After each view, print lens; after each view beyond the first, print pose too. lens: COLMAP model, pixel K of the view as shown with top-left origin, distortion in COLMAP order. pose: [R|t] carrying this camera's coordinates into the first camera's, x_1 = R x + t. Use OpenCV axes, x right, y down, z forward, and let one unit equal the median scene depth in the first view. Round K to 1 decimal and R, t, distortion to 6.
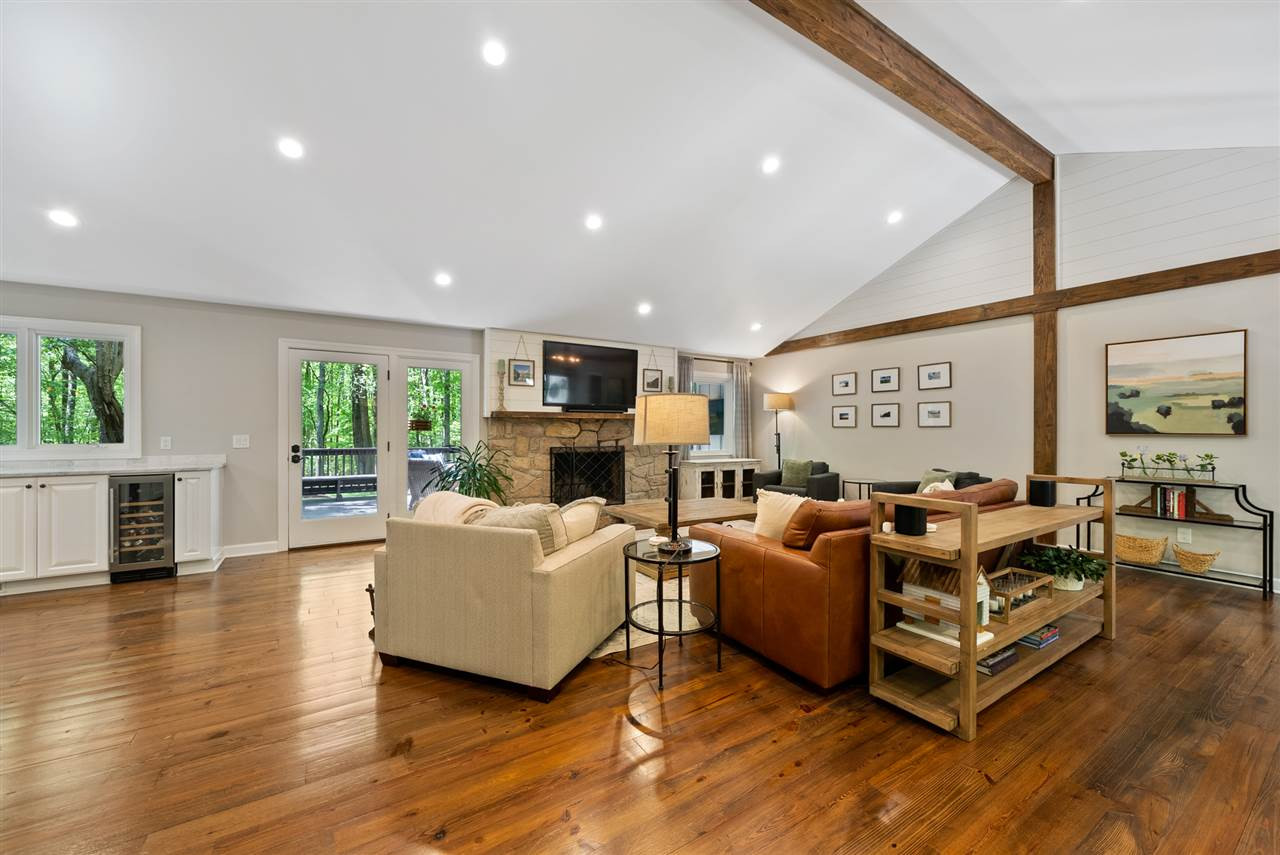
lens RADIAL K [[493.1, 0, 642.8], [0, 493.1, 429.7], [0, 0, 1]] dist [-0.002379, -0.000691]
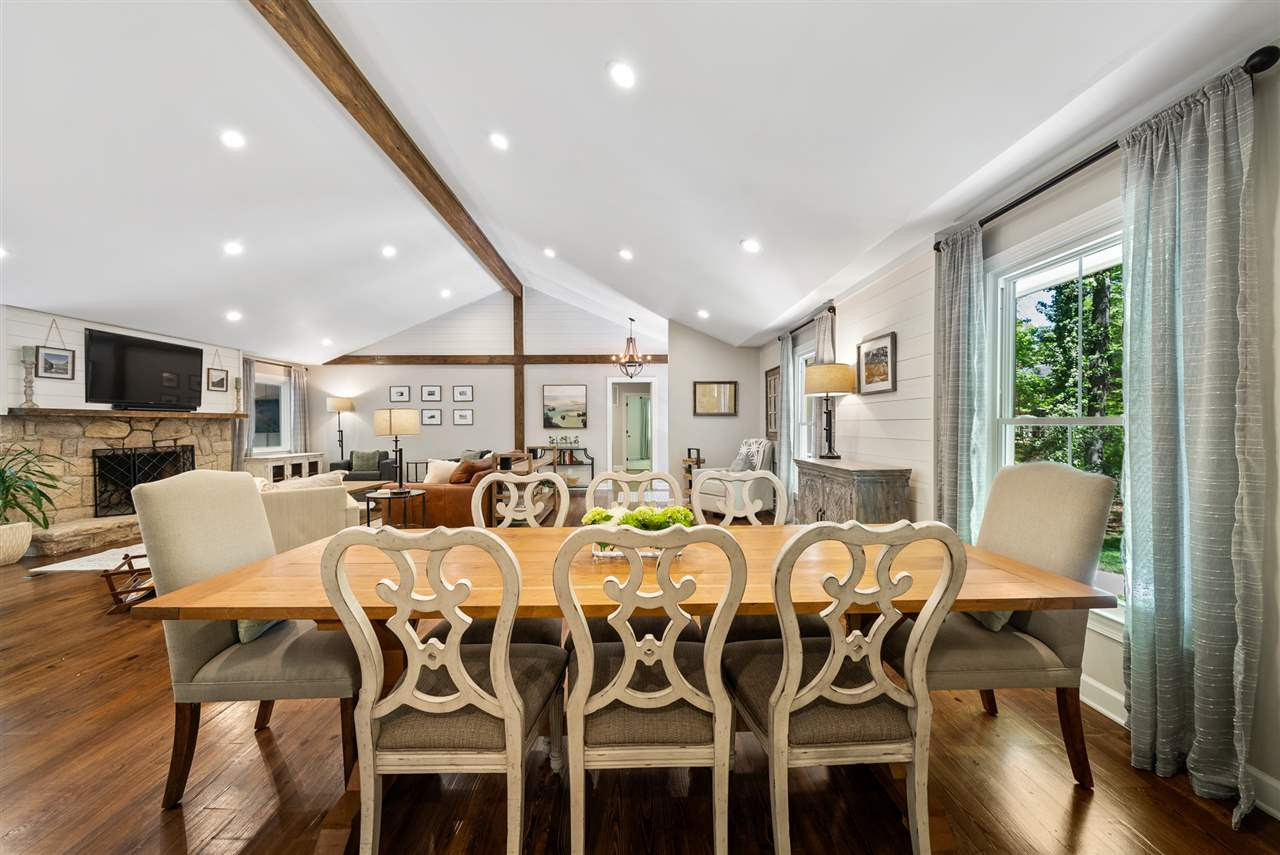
lens RADIAL K [[466.3, 0, 639.4], [0, 466.3, 429.1], [0, 0, 1]] dist [-0.001456, -0.000078]
pose [[0.516904, -0.012218, 0.855956, -0.391209], [0.007248, 0.999925, 0.009896, -0.001987], [-0.856013, 0.001088, 0.516954, -0.268932]]
